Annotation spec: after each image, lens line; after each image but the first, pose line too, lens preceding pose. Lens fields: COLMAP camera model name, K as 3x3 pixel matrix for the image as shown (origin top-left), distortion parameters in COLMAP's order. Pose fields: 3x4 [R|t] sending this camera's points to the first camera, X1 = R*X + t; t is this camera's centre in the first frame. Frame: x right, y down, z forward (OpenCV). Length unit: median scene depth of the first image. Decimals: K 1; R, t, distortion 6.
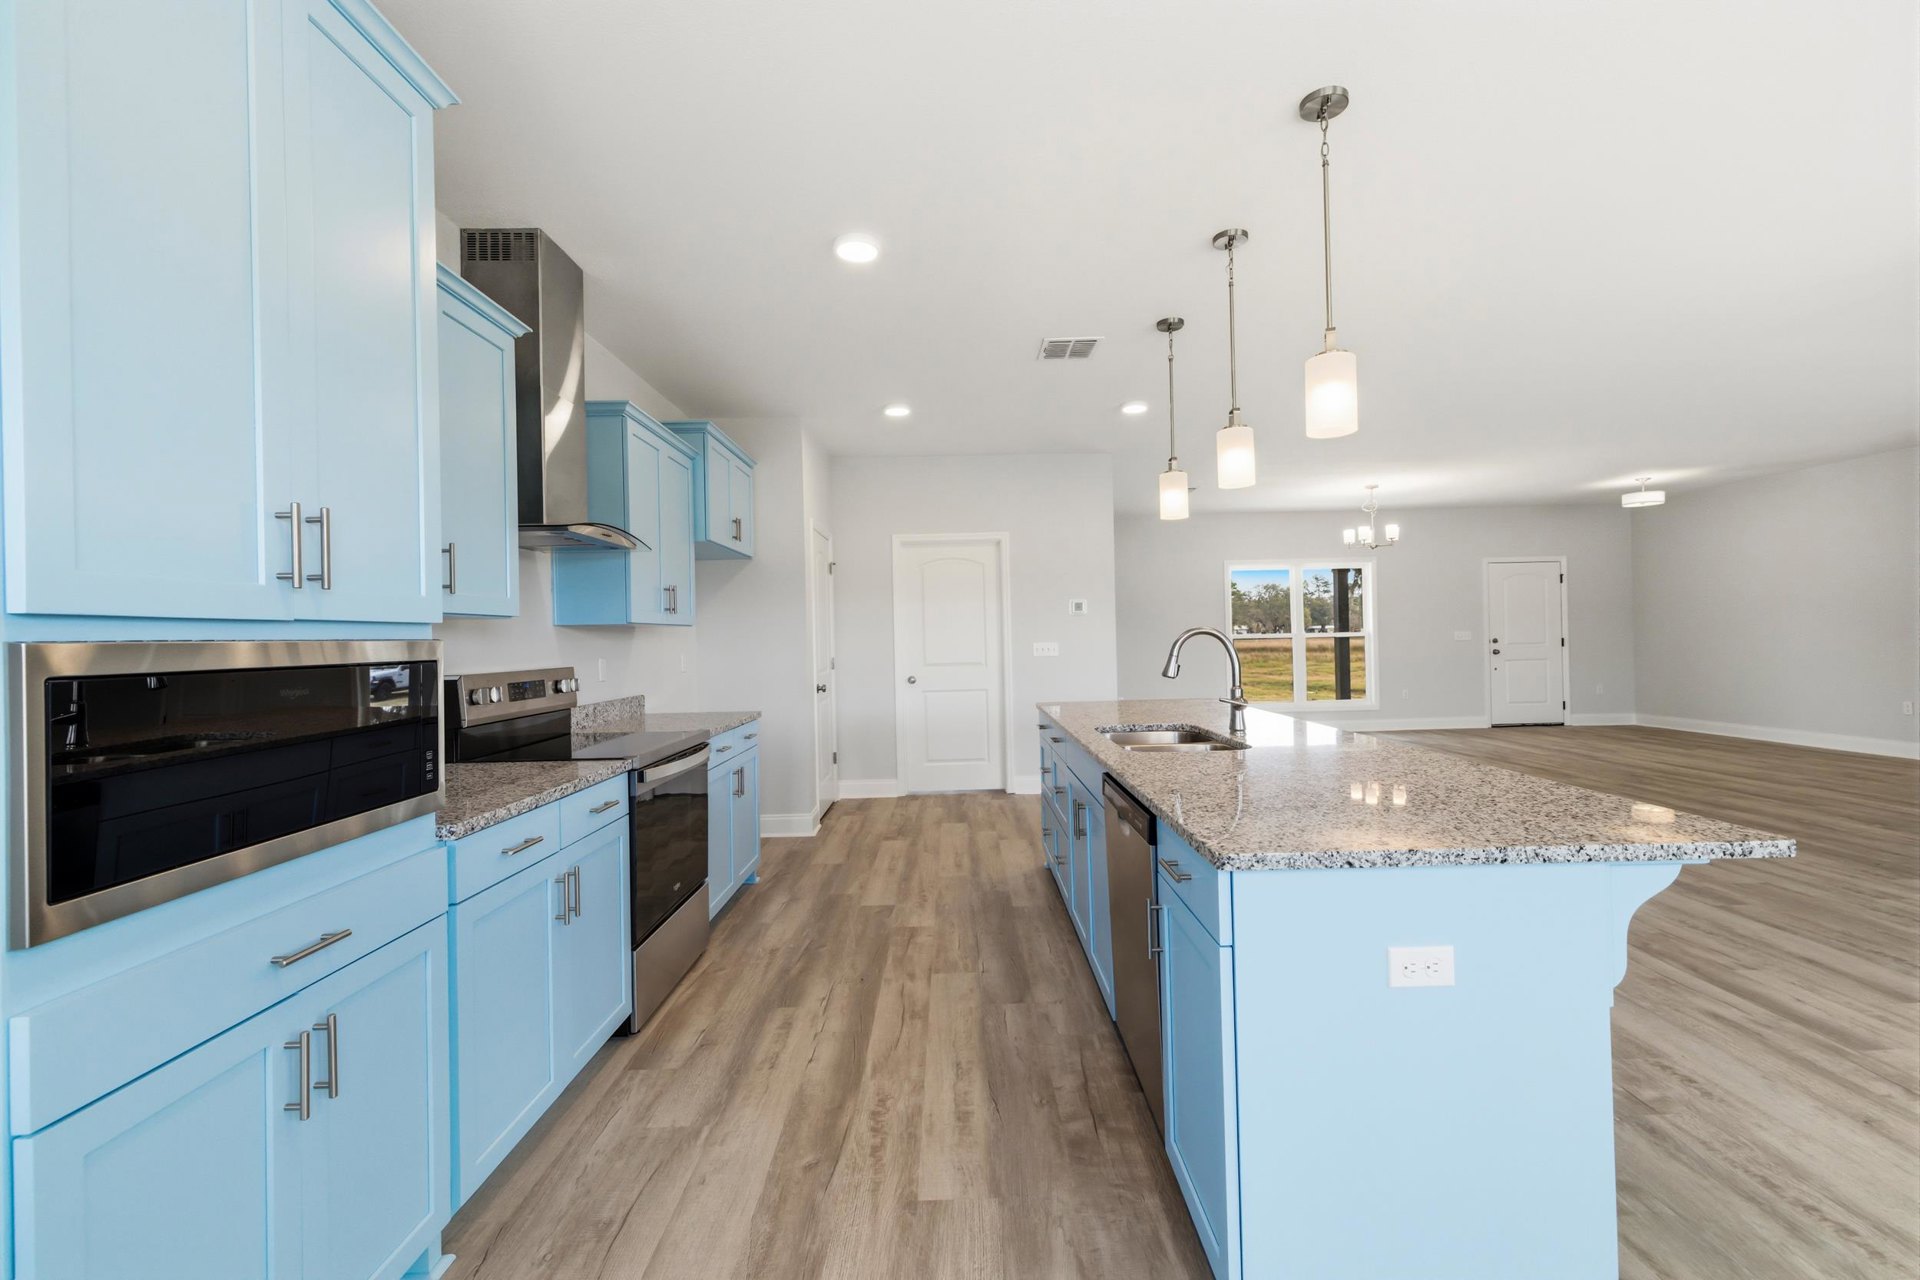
lens RADIAL K [[797.1, 0, 960.6], [0, 797.1, 633.6], [0, 0, 1]] dist [0.008907, -0.001545]
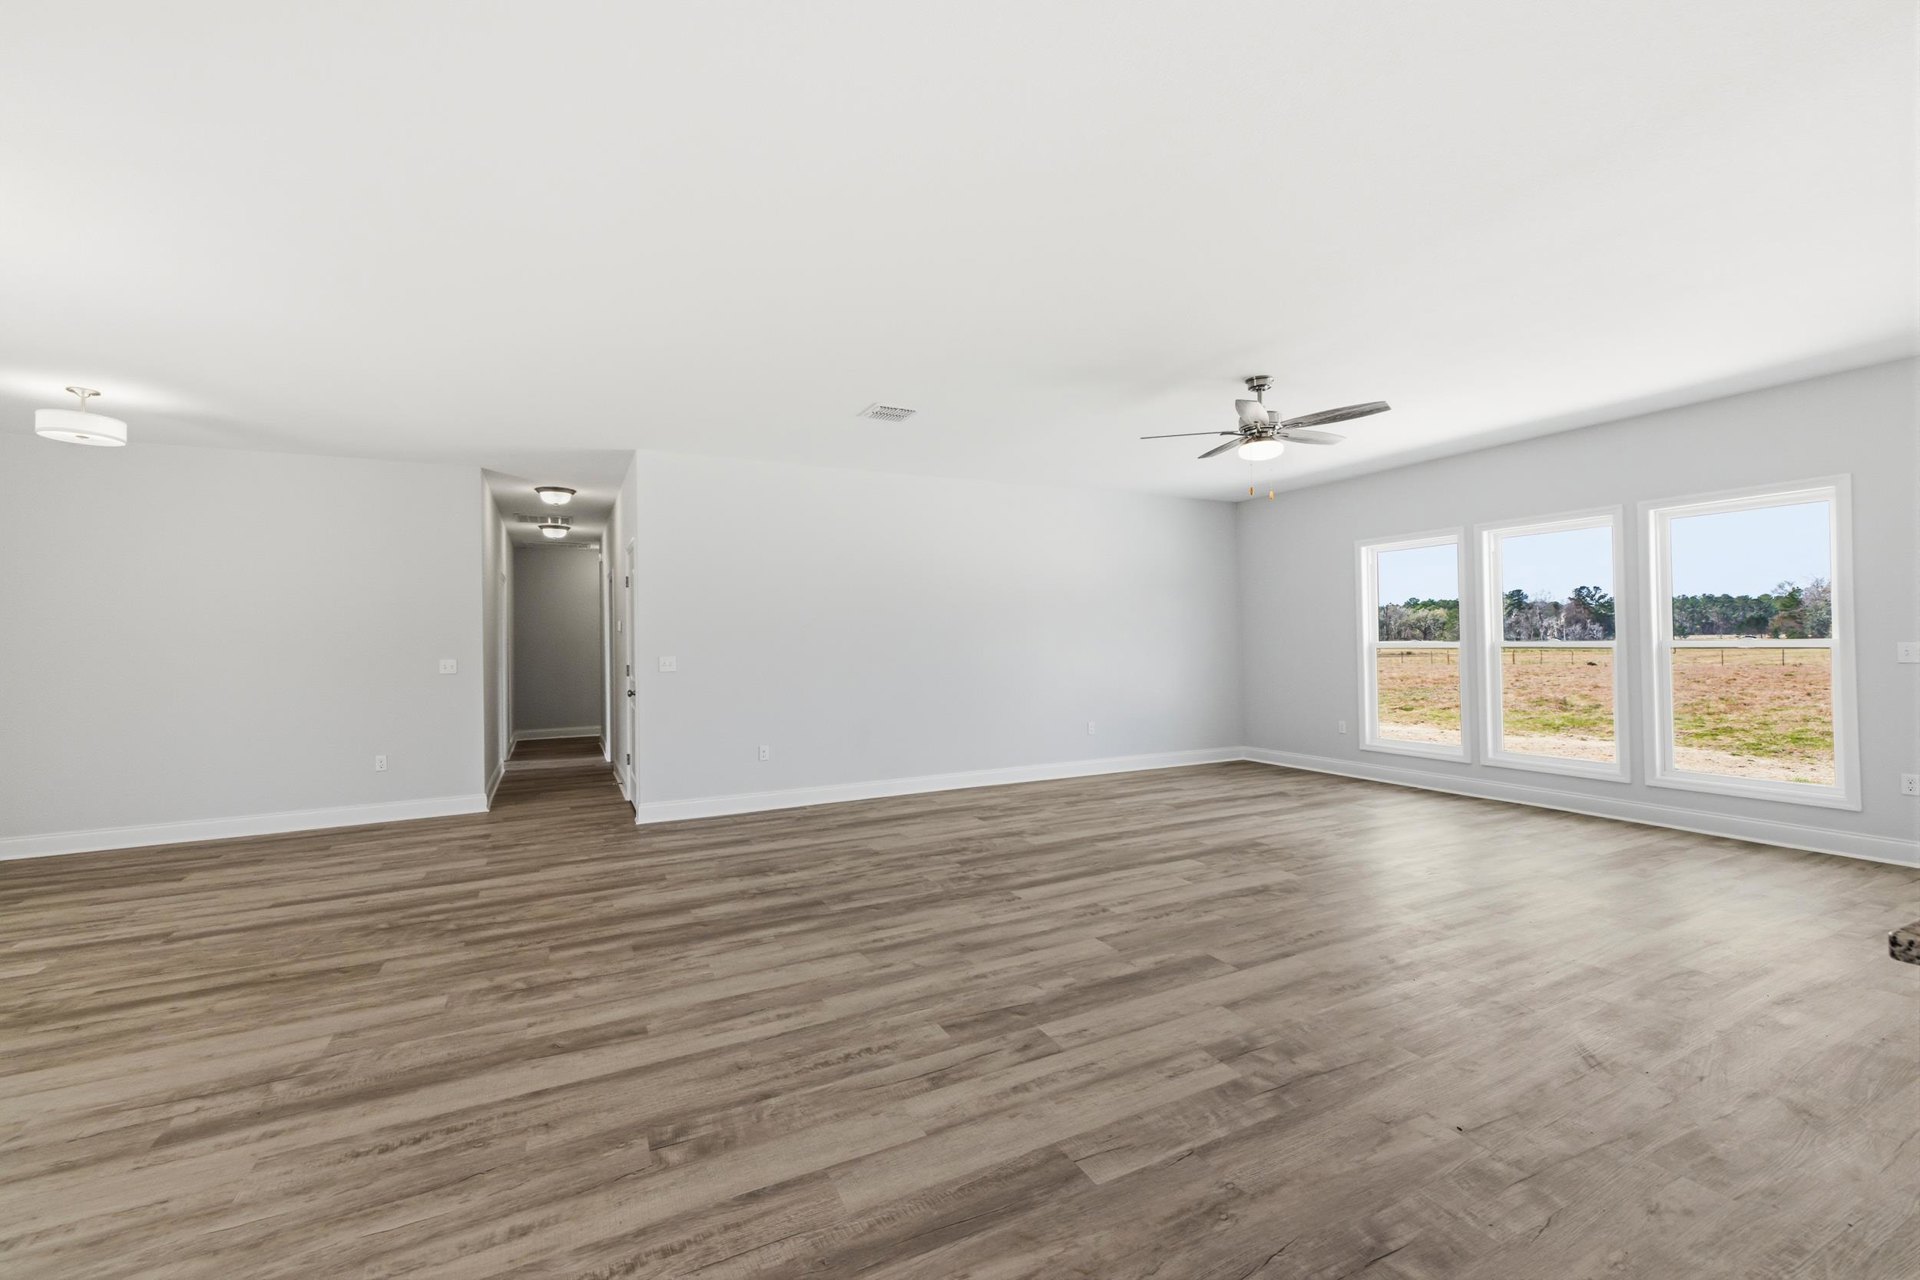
lens RADIAL K [[797.1, 0, 963.1], [0, 797.1, 635.1], [0, 0, 1]] dist [0.008907, -0.001545]
pose [[-0.445072, 0.036669, 0.894744, 0.367543], [0.023775, 0.999293, -0.029127, -0.003398], [-0.895179, 0.008309, -0.445629, 2.133222]]
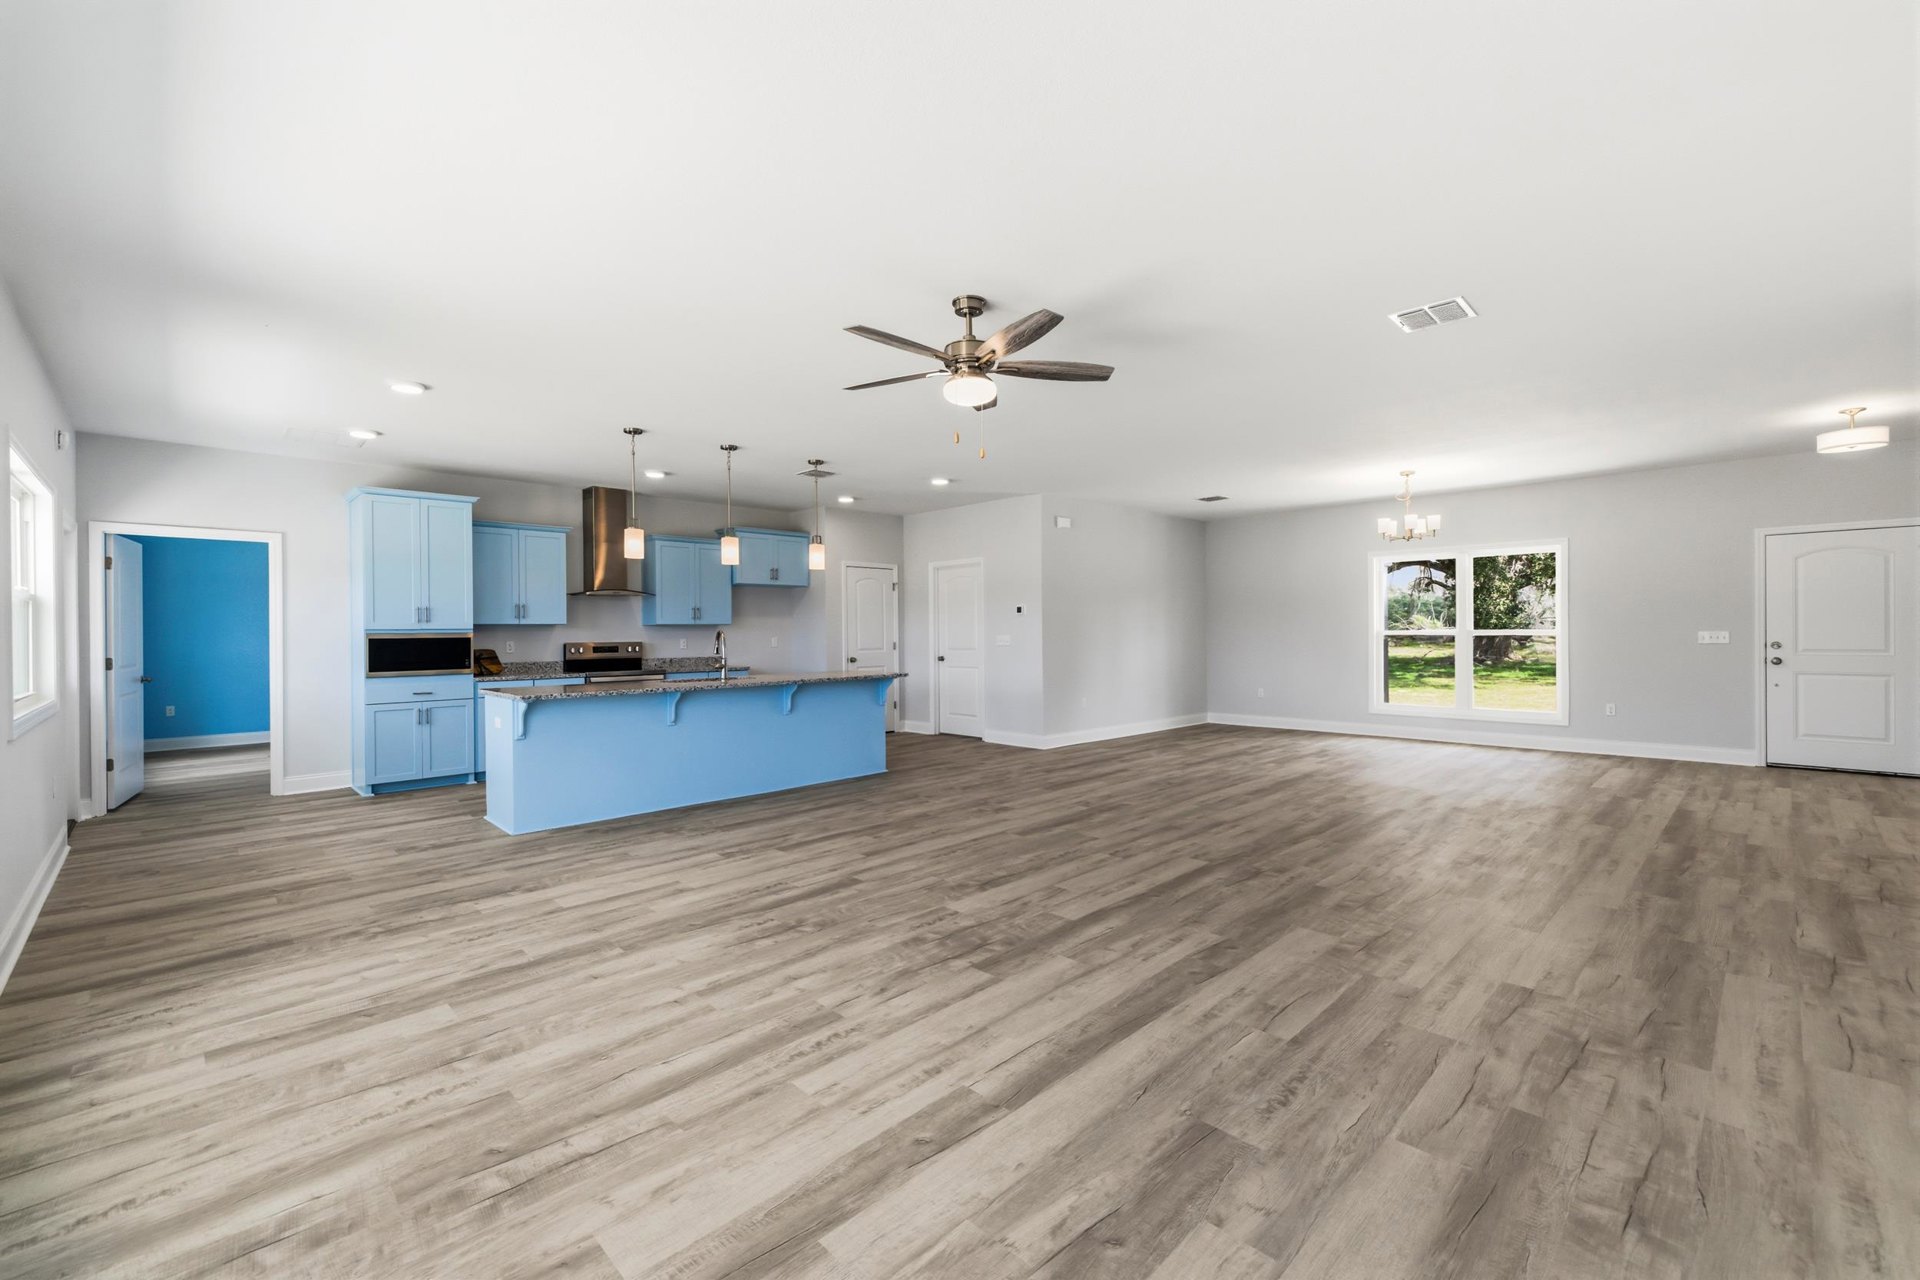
lens RADIAL K [[797.1, 0, 959.5], [0, 797.1, 624.3], [0, 0, 1]] dist [0.008907, -0.001545]
pose [[0.692813, 0.008148, -0.721072, 2.445323], [-0.003251, 0.999961, 0.008176, -0.045872], [0.721110, -0.003321, 0.692812, -0.028532]]
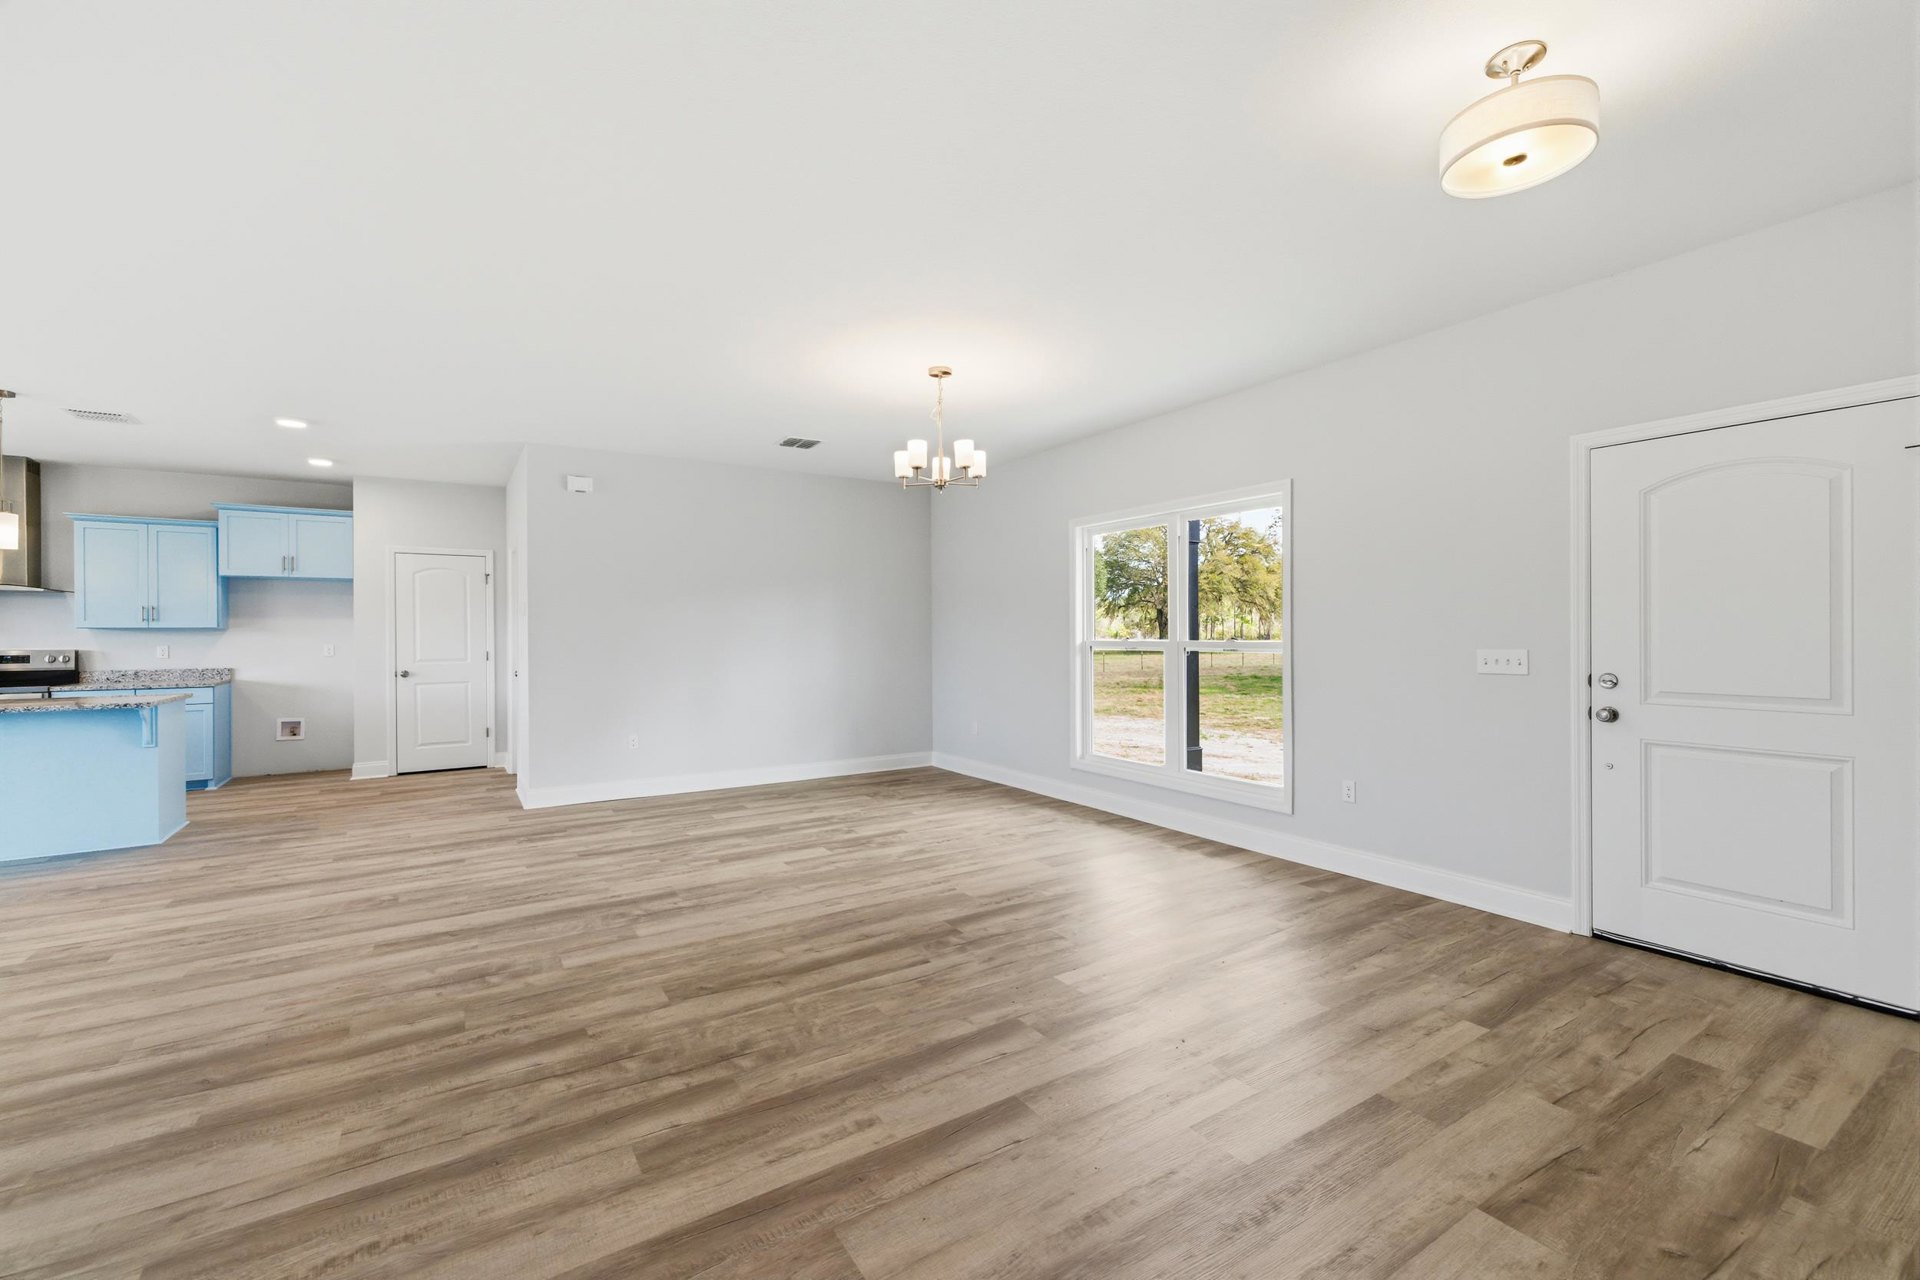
lens RADIAL K [[797.1, 0, 960.4], [0, 797.1, 649.2], [0, 0, 1]] dist [0.008907, -0.001545]
pose [[0.536667, 0.036126, -0.843021, 2.877871], [-0.003031, 0.999159, 0.040888, -0.058689], [0.843789, -0.019388, 0.536325, 2.154170]]
